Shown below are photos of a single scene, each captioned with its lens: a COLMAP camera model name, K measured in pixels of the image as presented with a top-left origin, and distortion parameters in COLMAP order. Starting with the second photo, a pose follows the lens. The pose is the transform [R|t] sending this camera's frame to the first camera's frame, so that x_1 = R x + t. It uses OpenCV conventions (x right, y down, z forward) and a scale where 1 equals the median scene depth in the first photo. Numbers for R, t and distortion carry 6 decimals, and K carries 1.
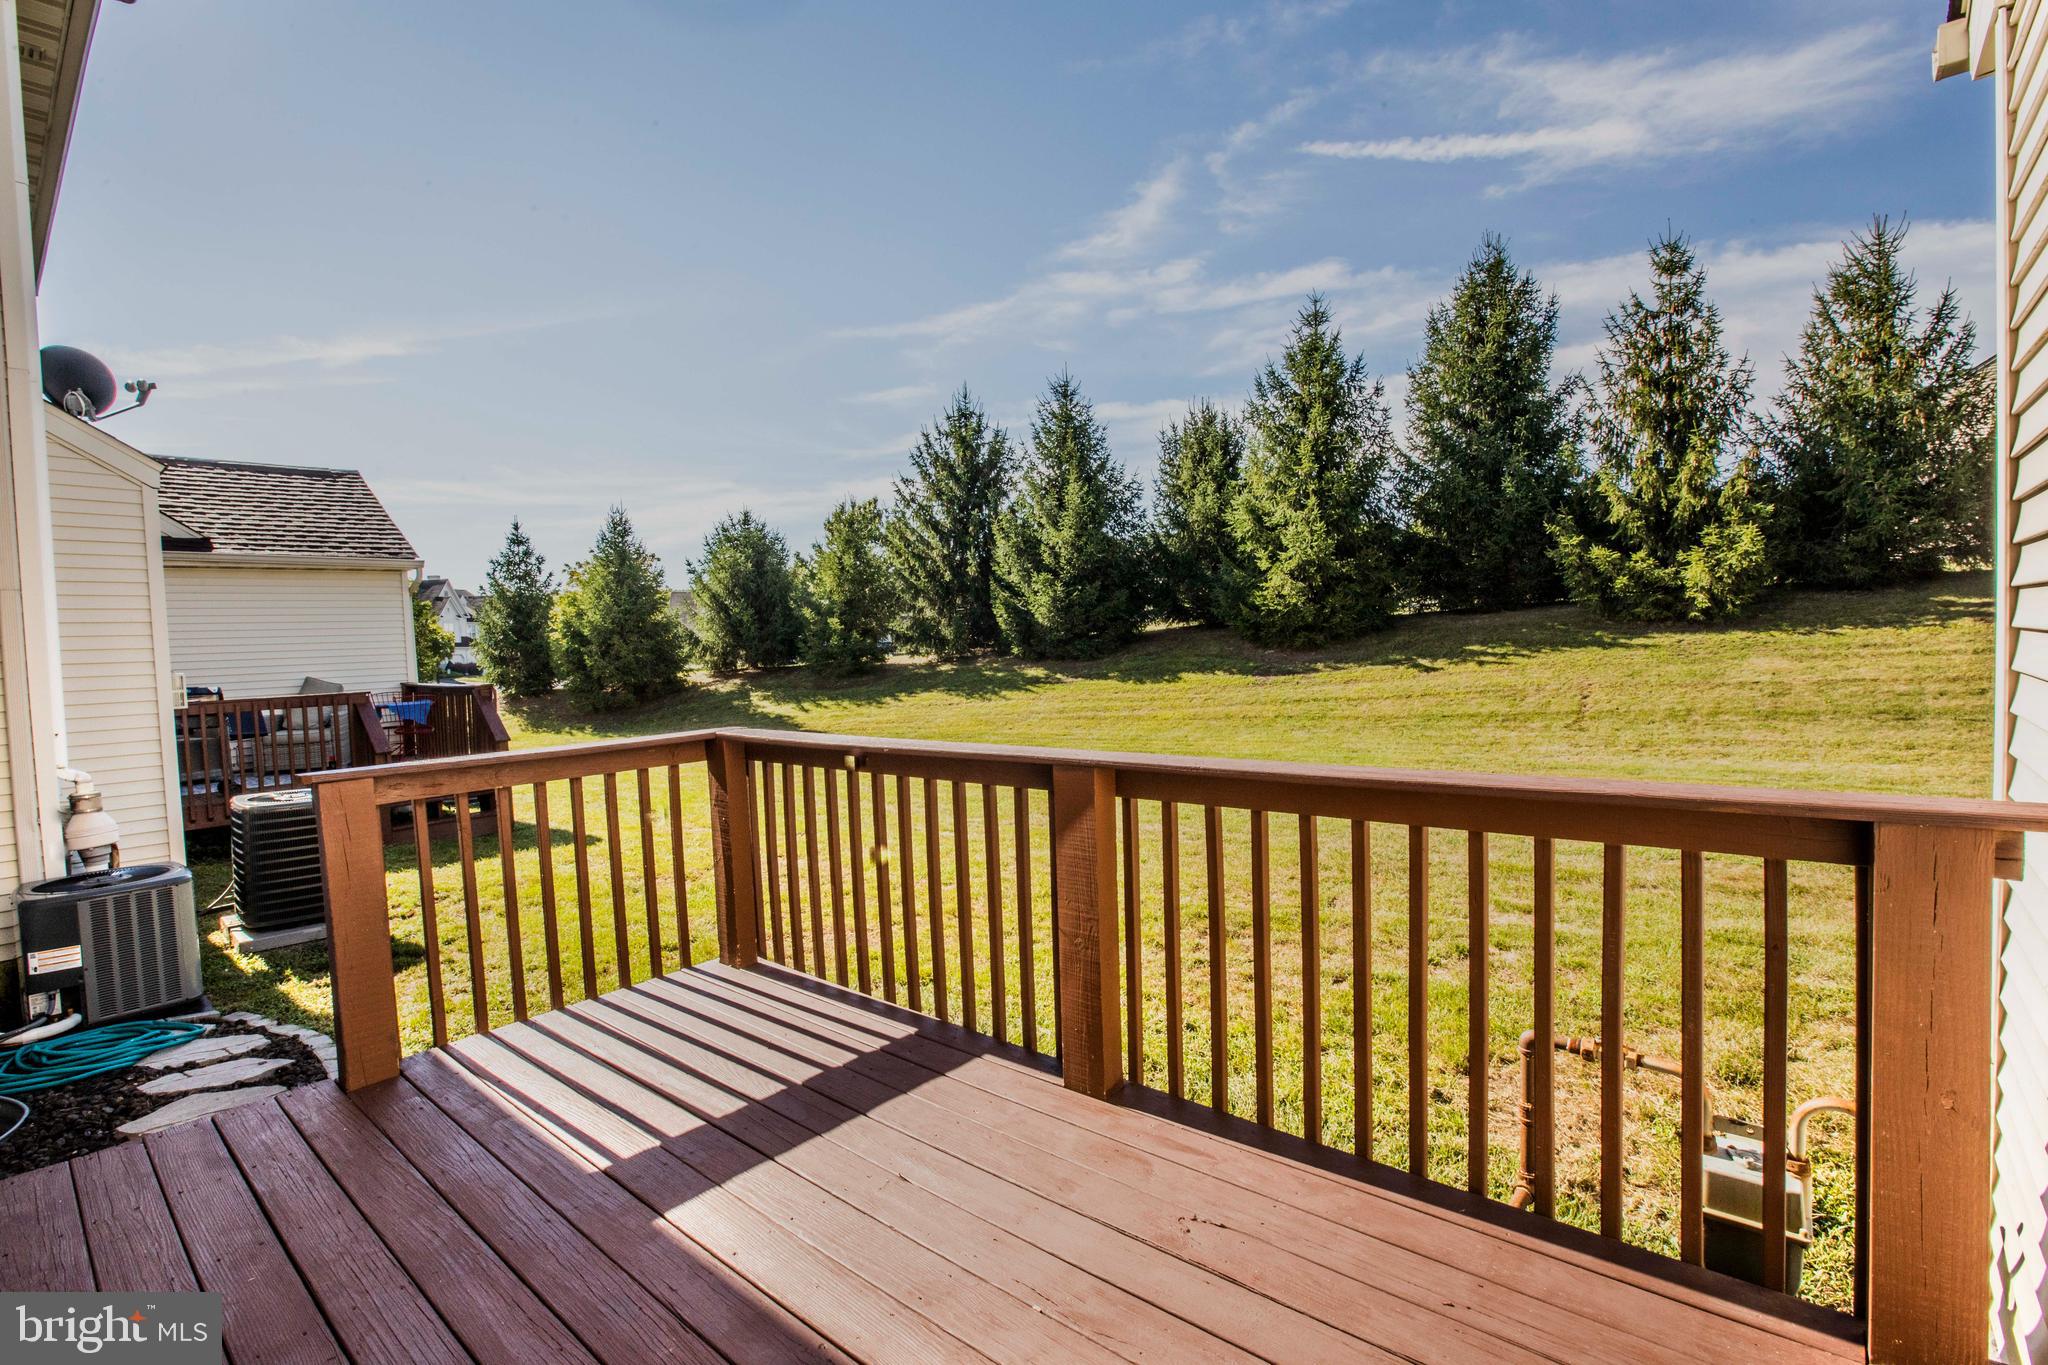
lens RADIAL K [[939.3, 0, 1013.7], [0, 939.3, 675.3], [0, 0, 1]] dist [-0.044629, 0.014800]
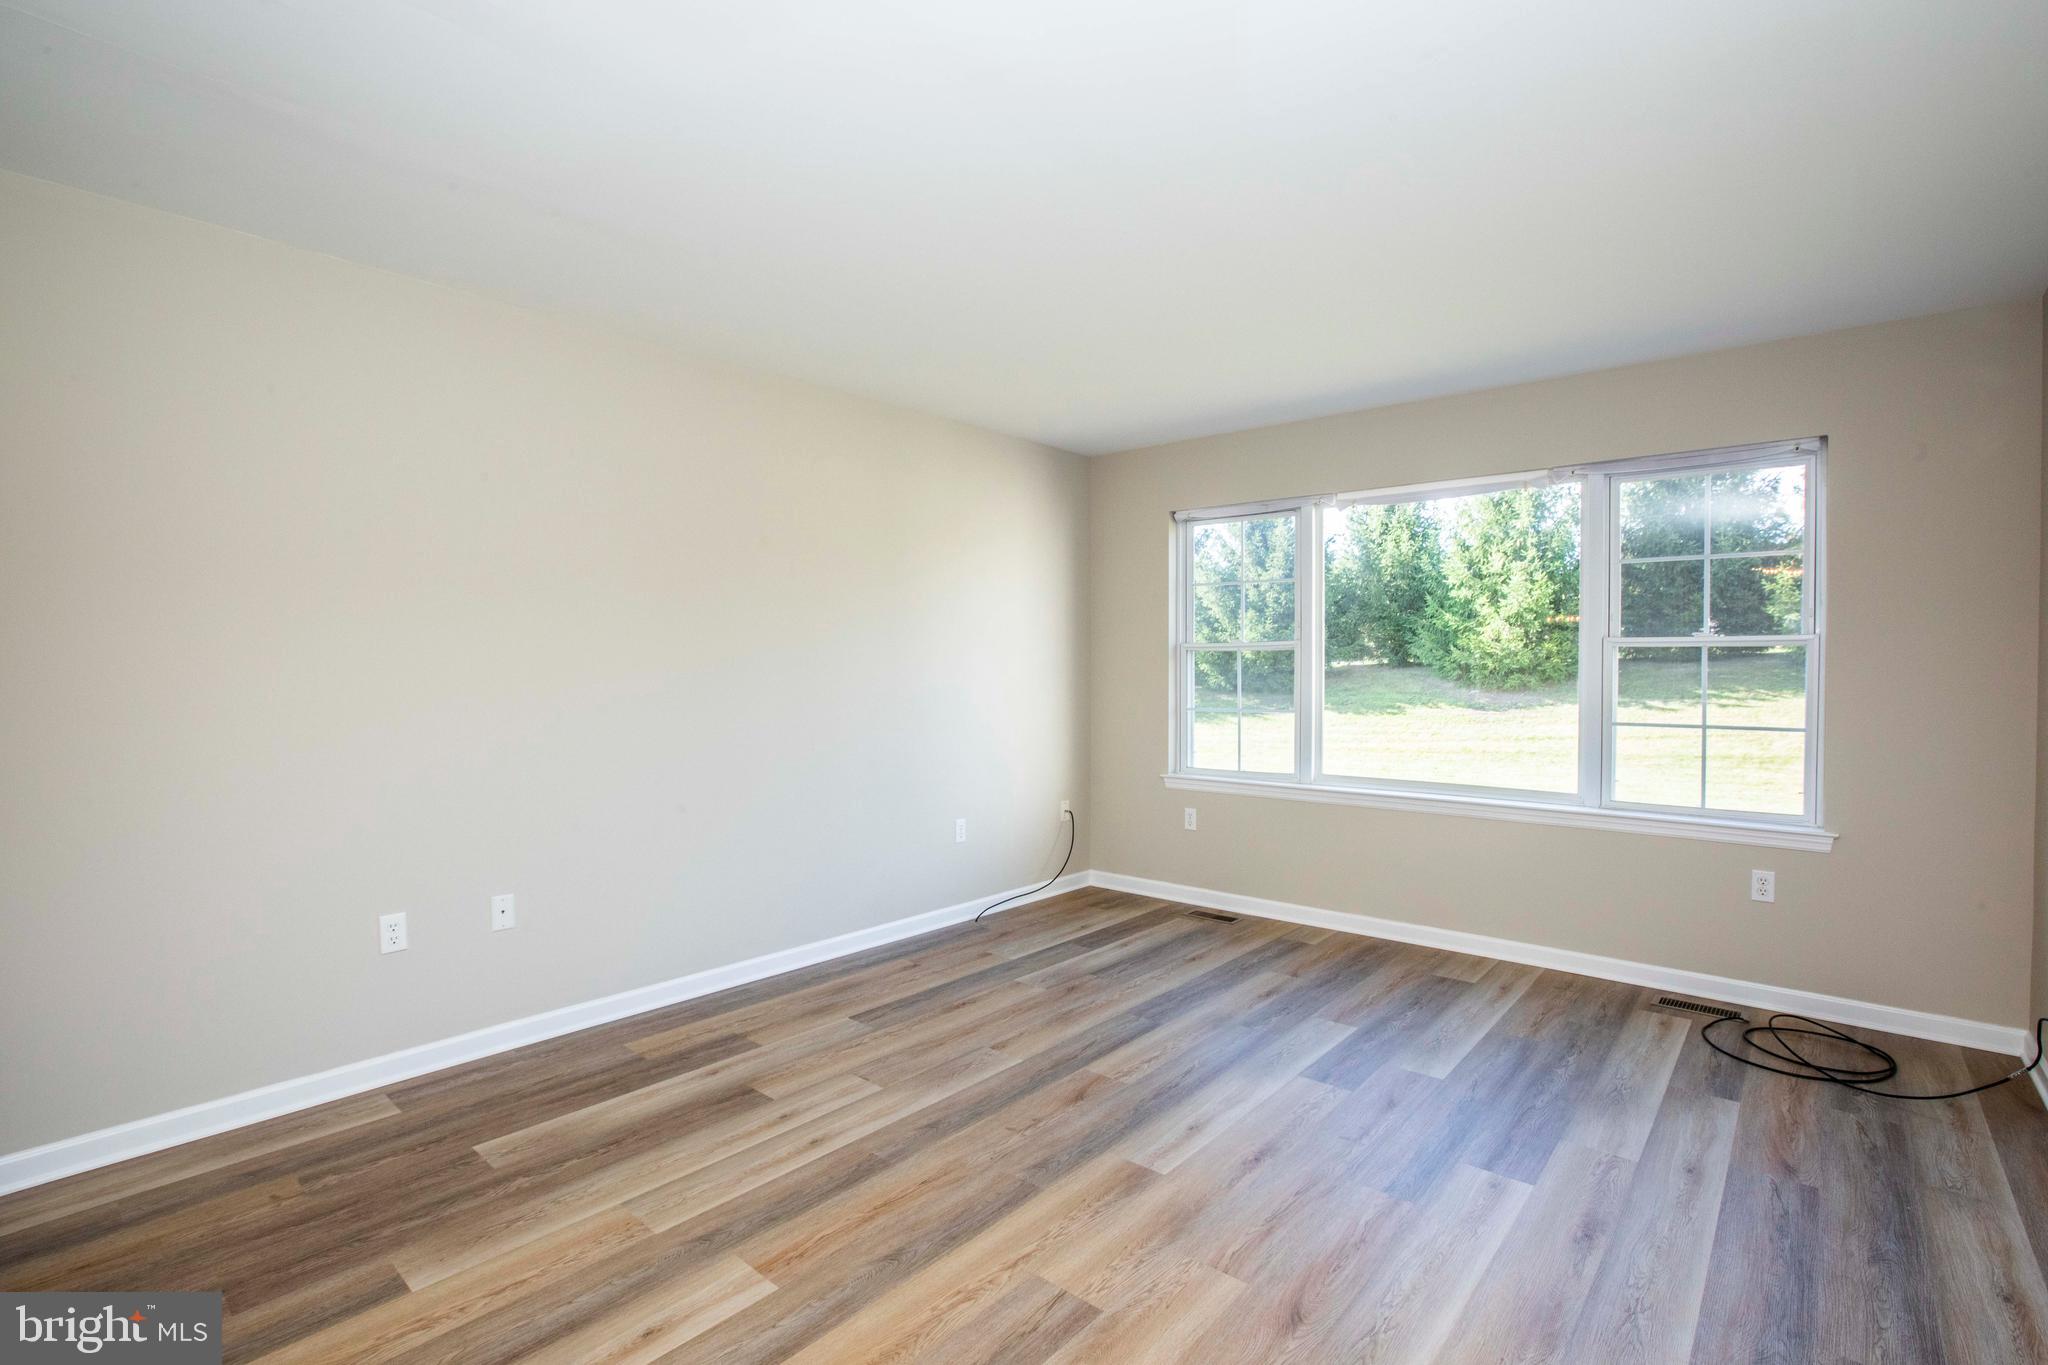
lens RADIAL K [[939.3, 0, 1025.0], [0, 939.3, 687.4], [0, 0, 1]] dist [-0.044629, 0.014800]
pose [[0.999419, 0.033403, 0.006780, -0.258928], [-0.033278, 0.999290, -0.017659, 0.006183], [-0.007365, 0.017424, 0.999821, -0.060321]]
